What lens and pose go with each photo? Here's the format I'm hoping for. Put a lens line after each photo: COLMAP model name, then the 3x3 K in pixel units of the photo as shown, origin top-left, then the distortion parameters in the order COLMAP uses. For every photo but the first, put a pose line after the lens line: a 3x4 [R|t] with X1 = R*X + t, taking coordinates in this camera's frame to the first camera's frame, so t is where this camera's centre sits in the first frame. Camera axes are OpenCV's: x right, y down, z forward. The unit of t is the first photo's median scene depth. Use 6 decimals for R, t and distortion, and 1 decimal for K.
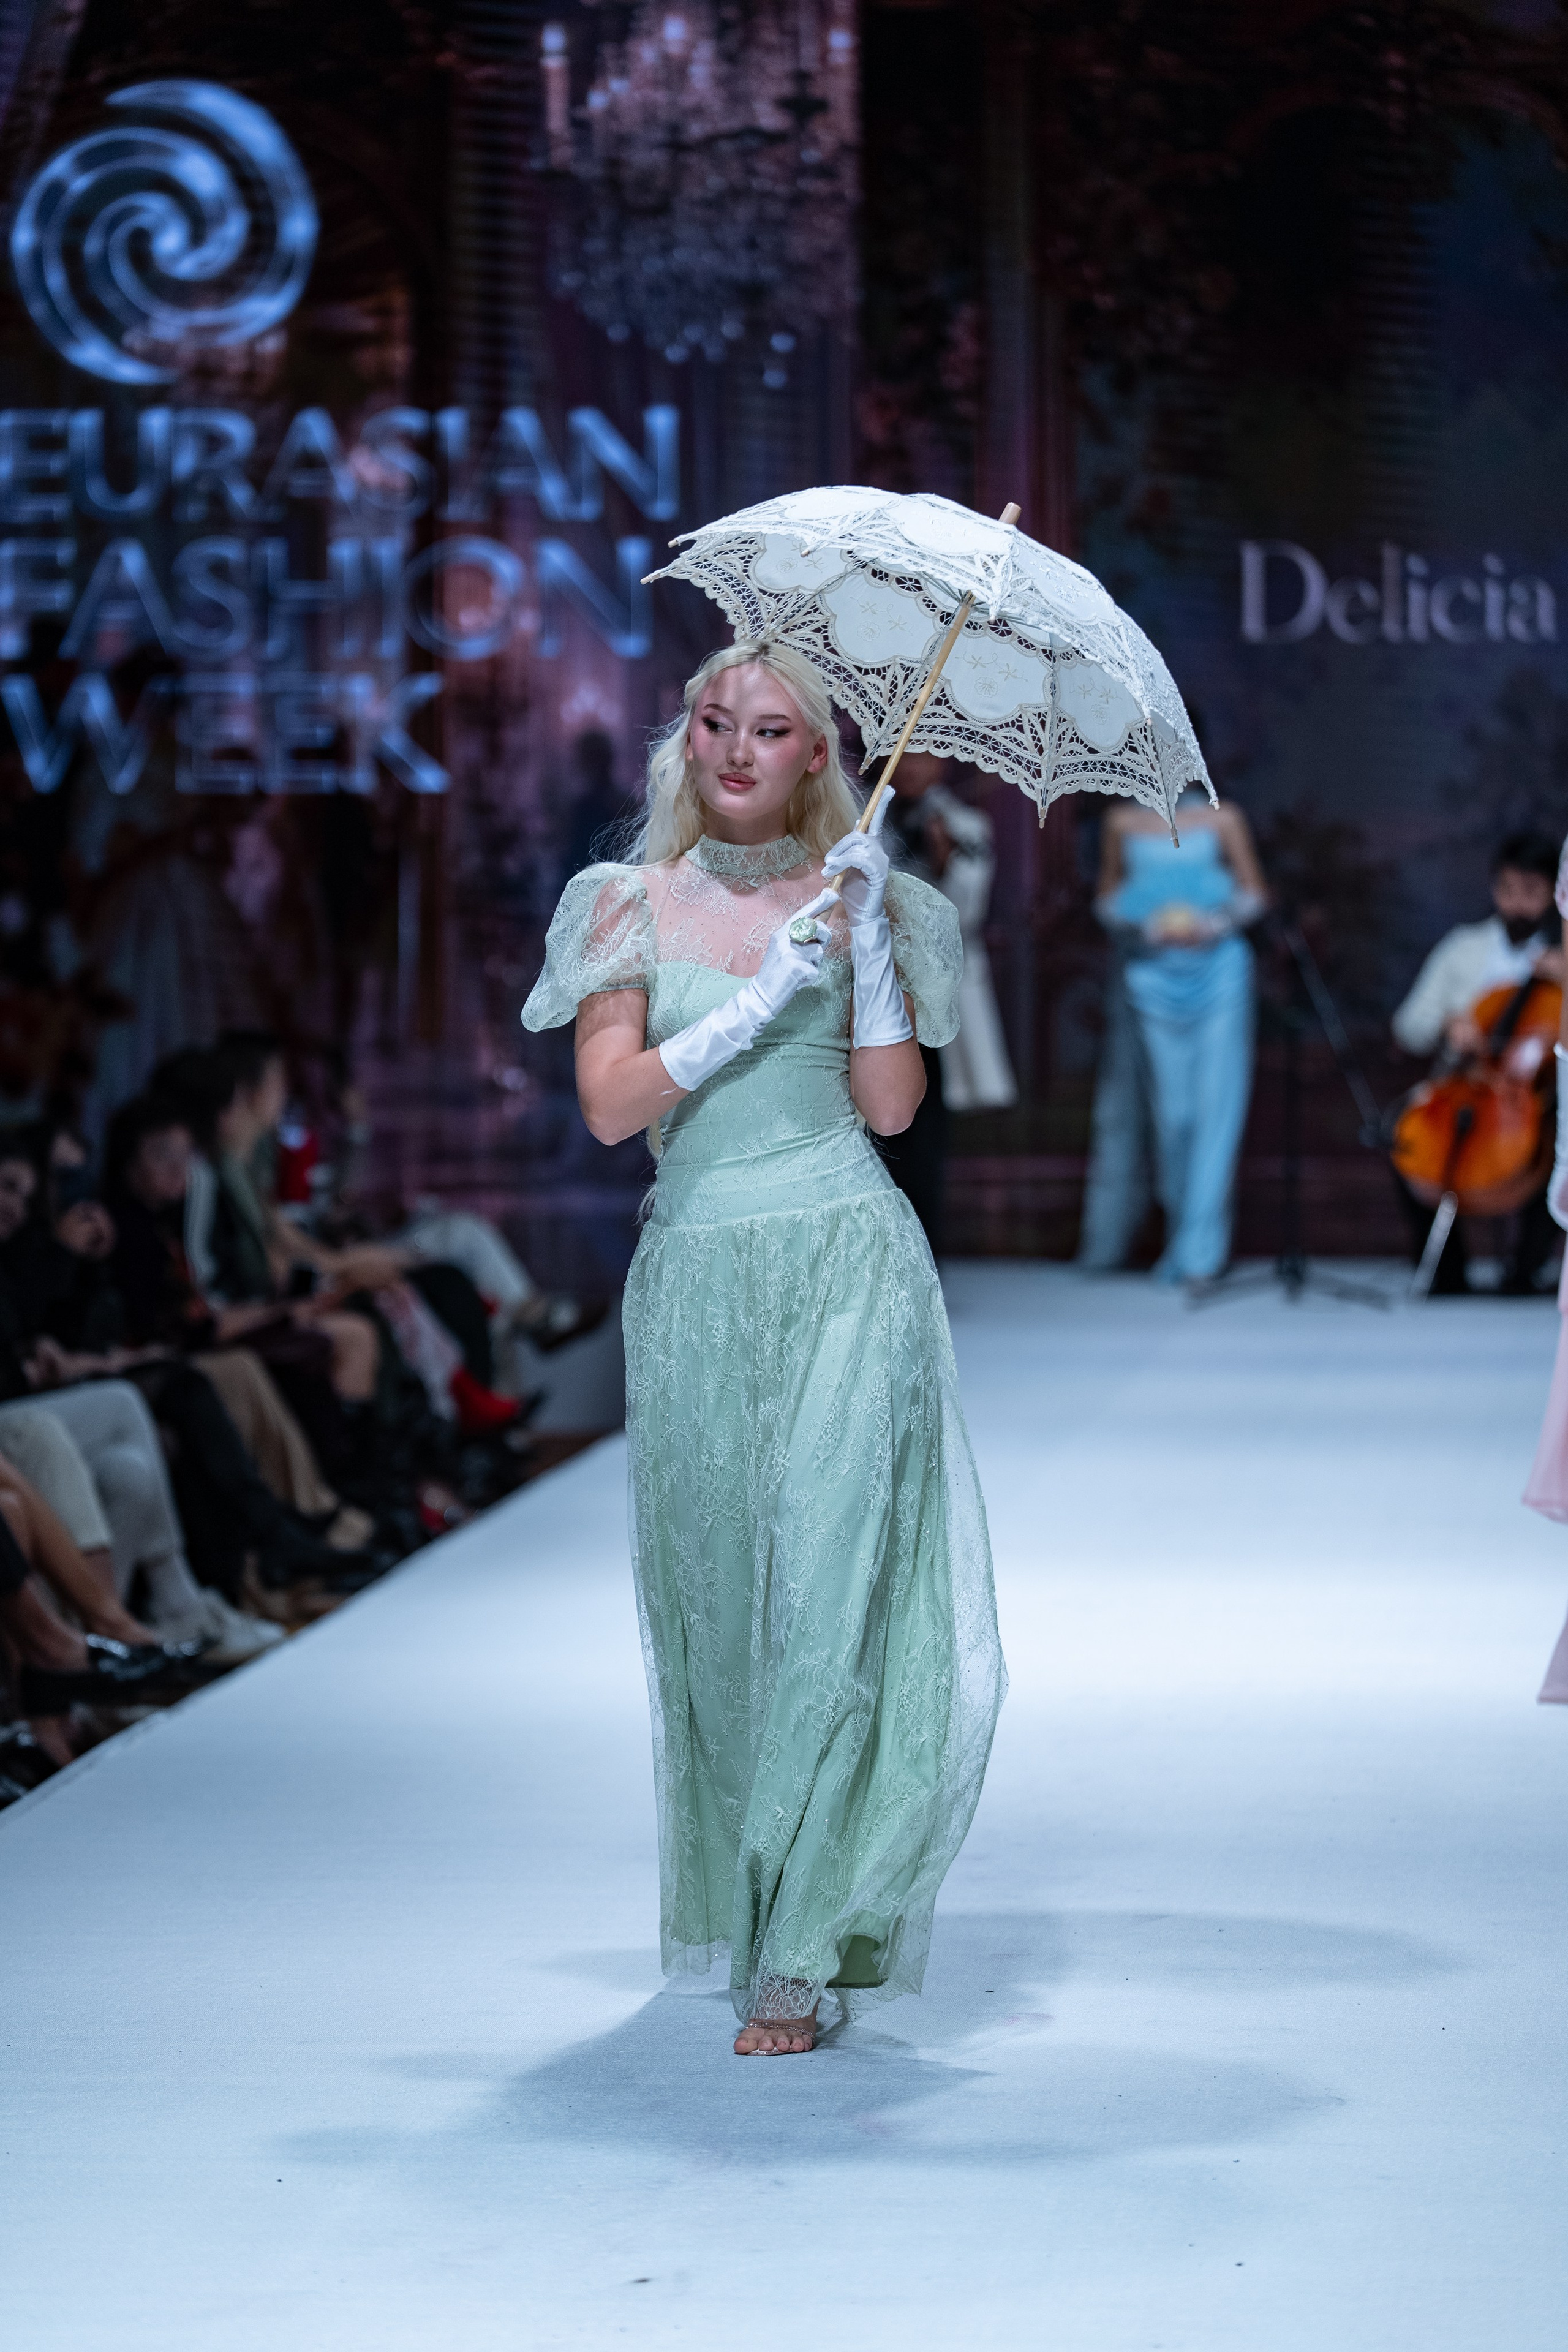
lens RADIAL K [[9353.3, 0, 766.1], [0, 9353.3, 1186.0], [0, 0, 1]] dist [0.148320, 0.000000]
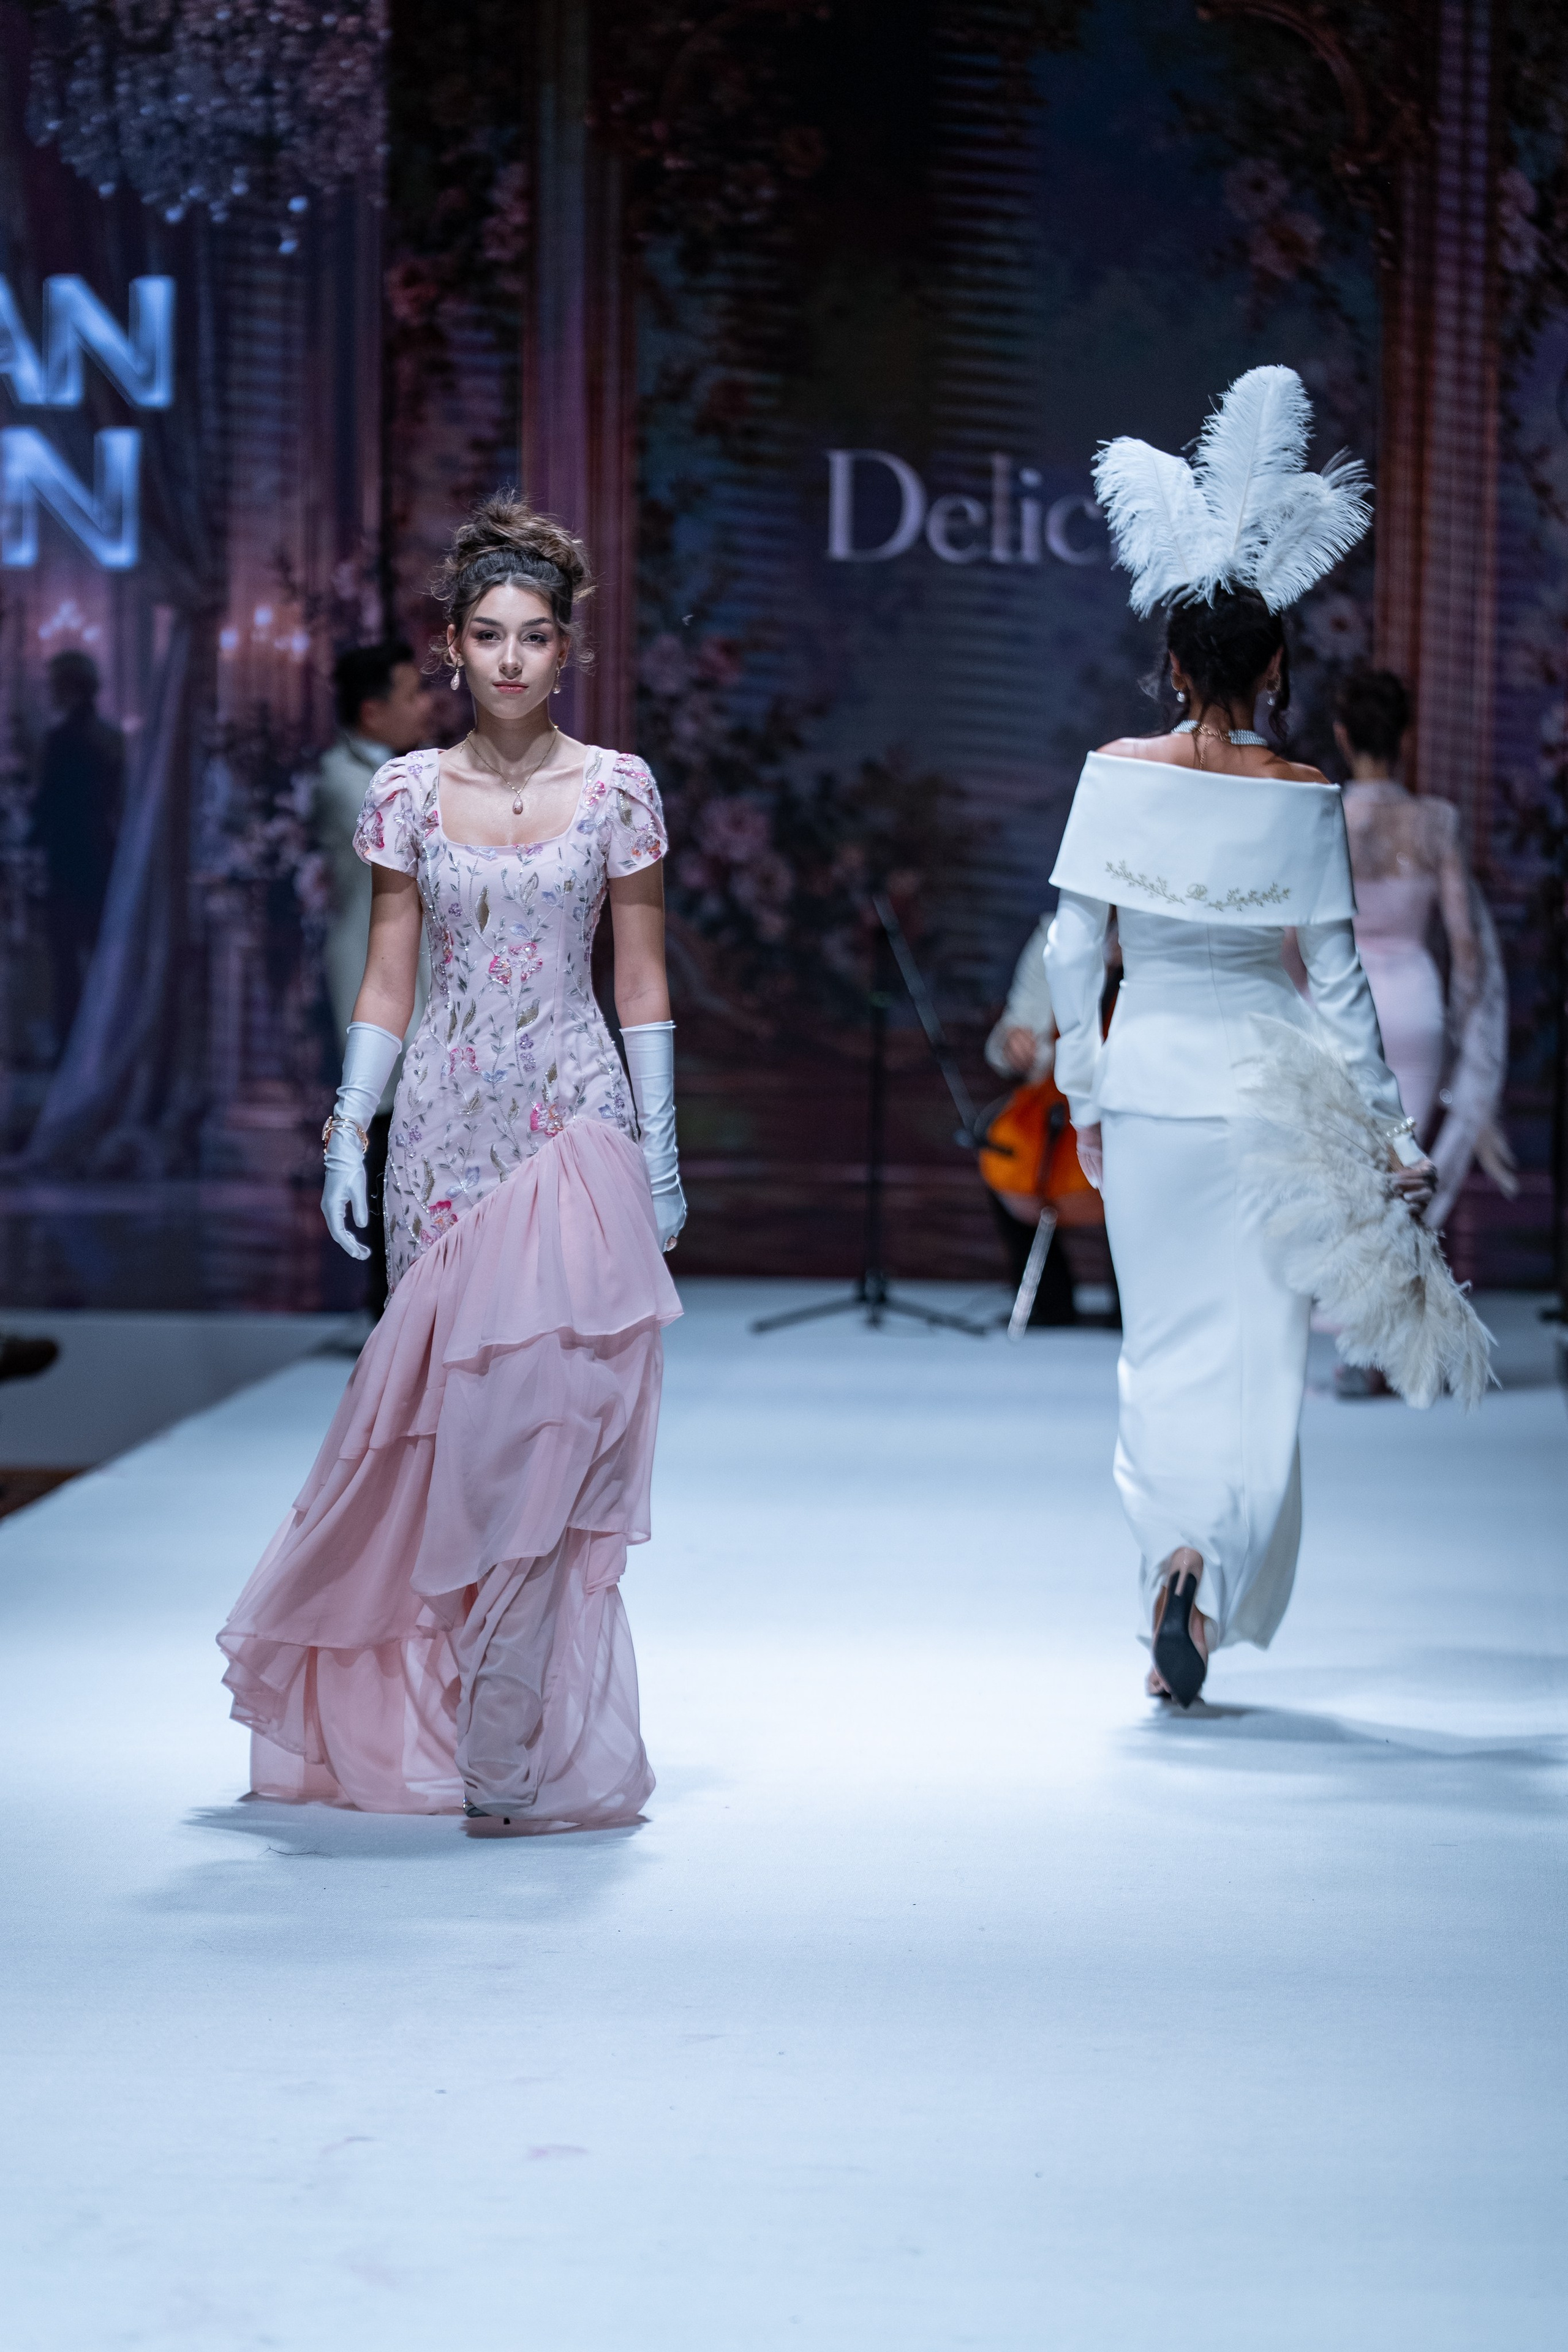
lens RADIAL K [[9353.3, 0, 760.2], [0, 9353.3, 1320.4], [0, 0, 1]] dist [0.148320, 0.000000]
pose [[0.998618, 0.013571, 0.050766, 0.001753], [-0.014544, 0.999717, 0.018848, -0.004536], [-0.050495, -0.019561, 0.998533, 0.137385]]
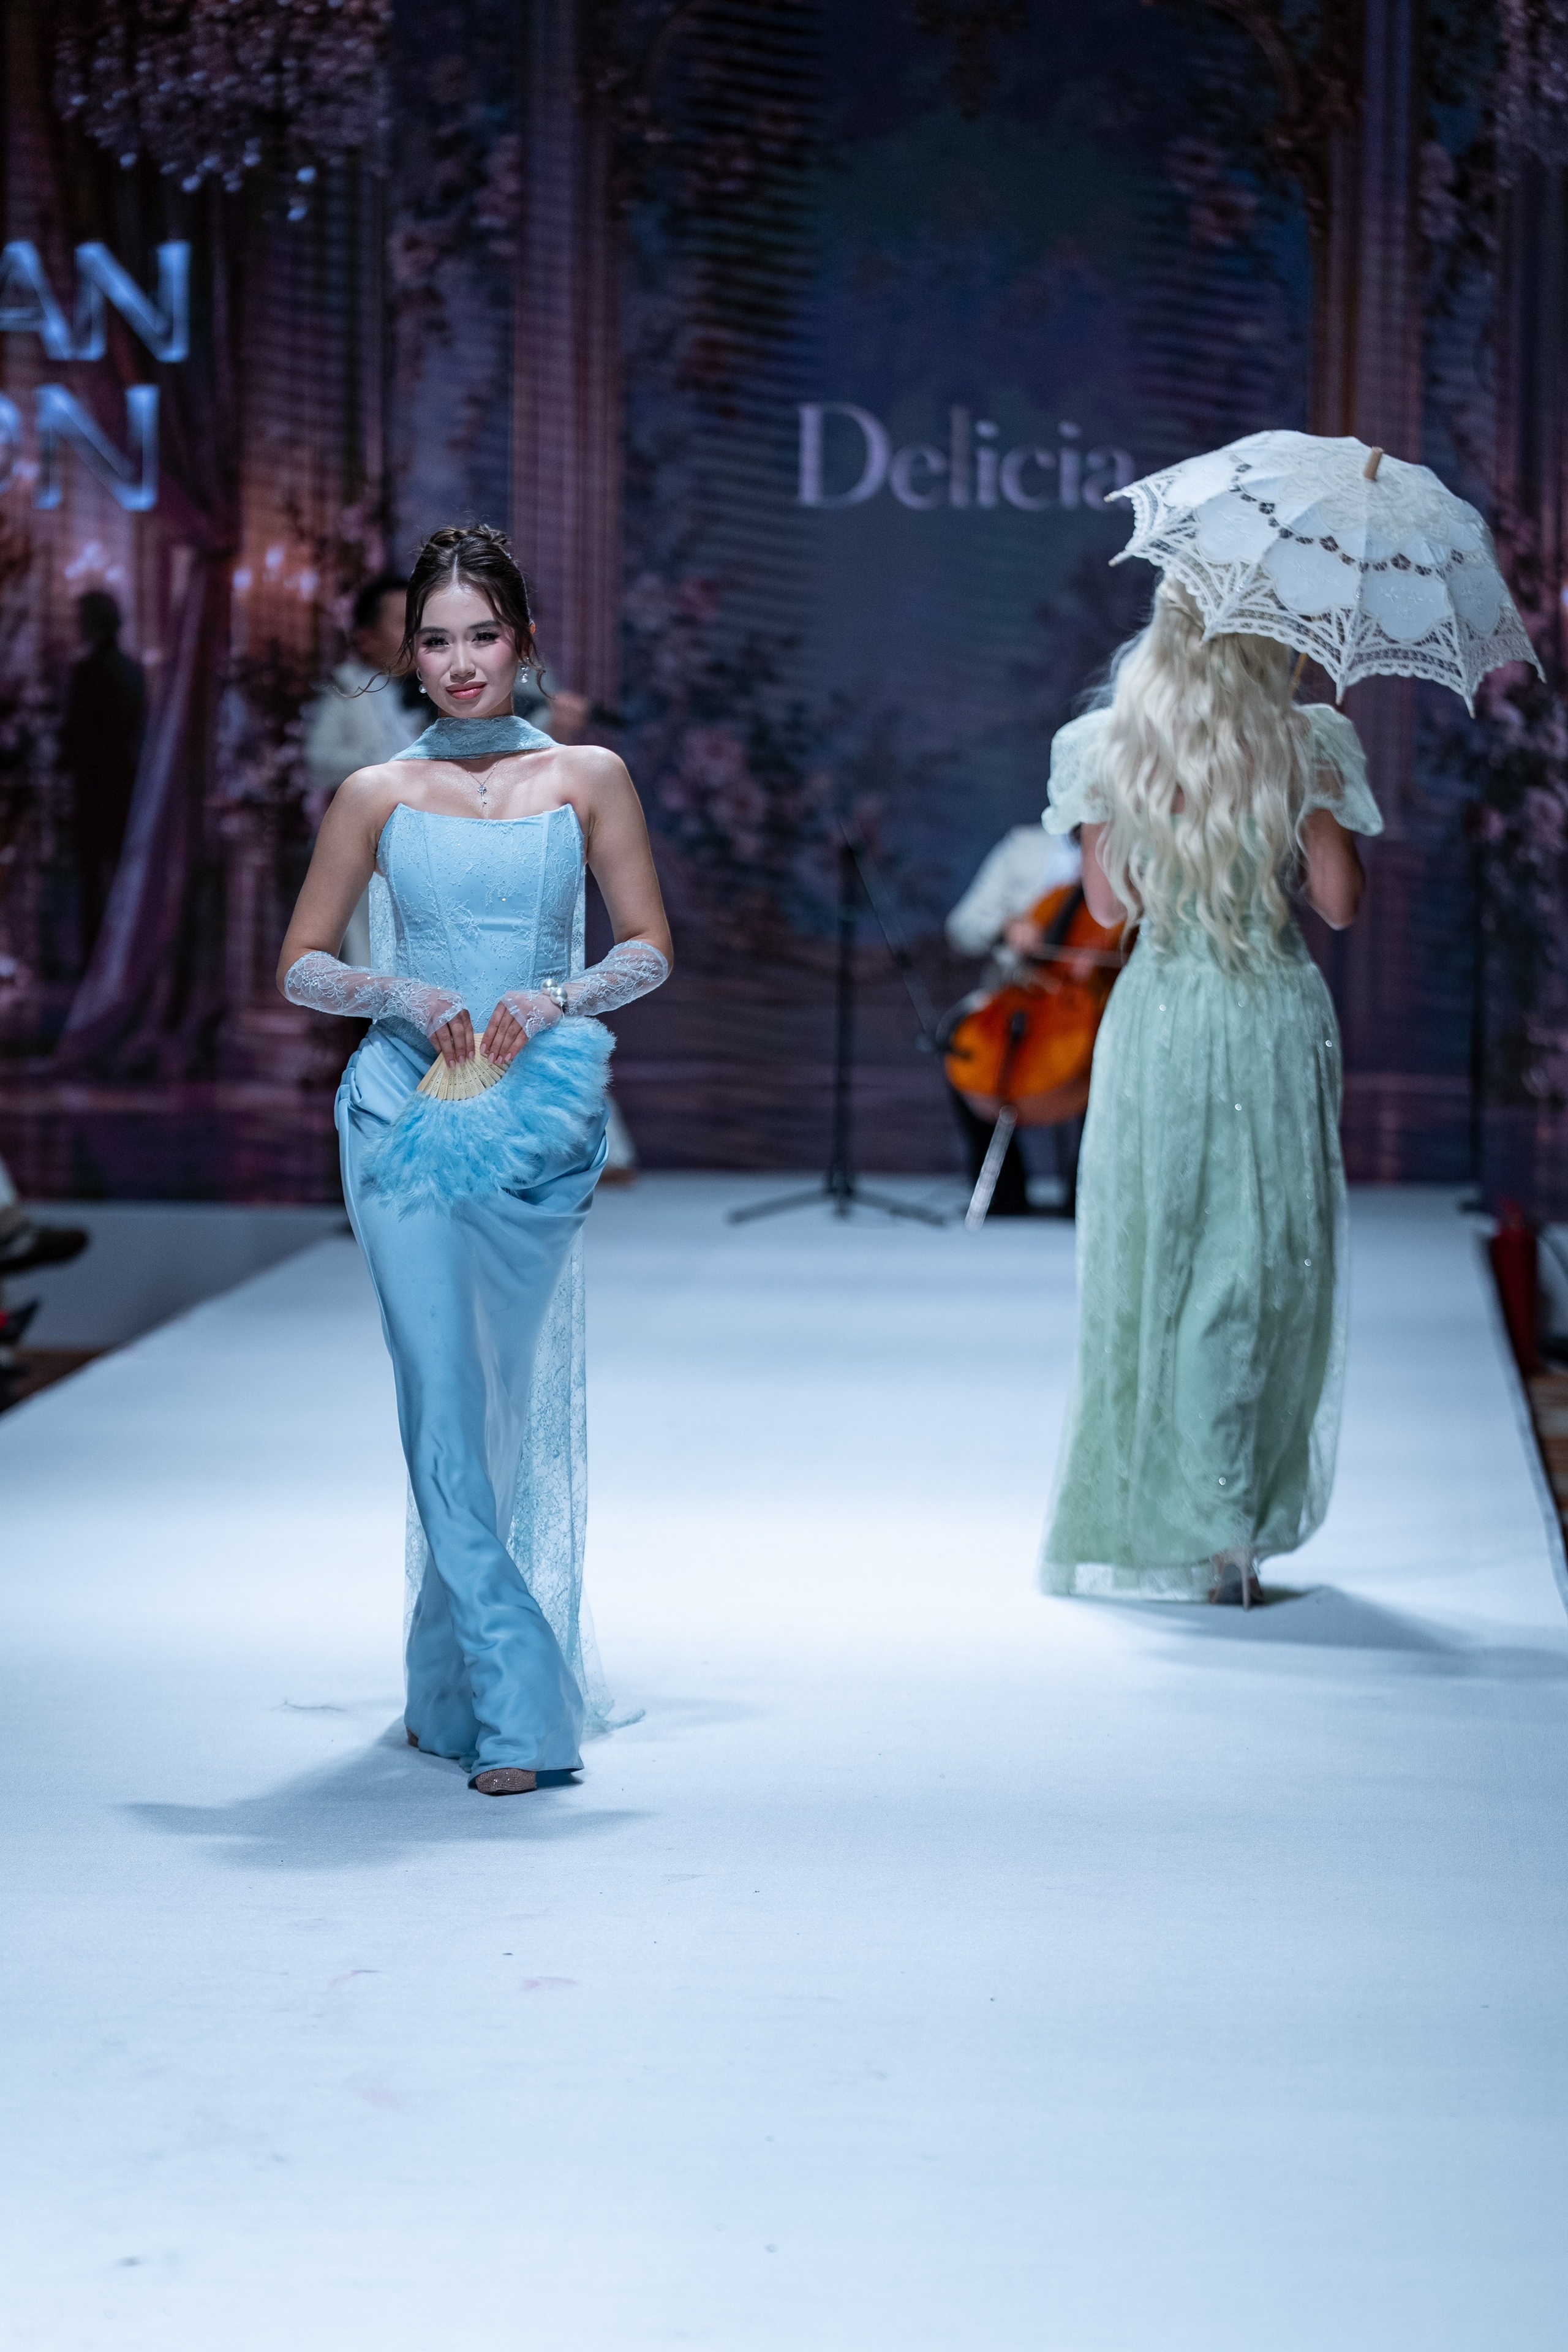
lens RADIAL K [[9353.3, 0, 812.2], [0, 9353.3, 1269.8], [0, 0, 1]] dist [0.148320, 0.000000]
pose [[0.998289, 0.012678, 0.057075, 0.000105], [-0.014101, 0.999598, 0.024590, -0.005444], [-0.056740, -0.025353, 0.998067, 0.070675]]
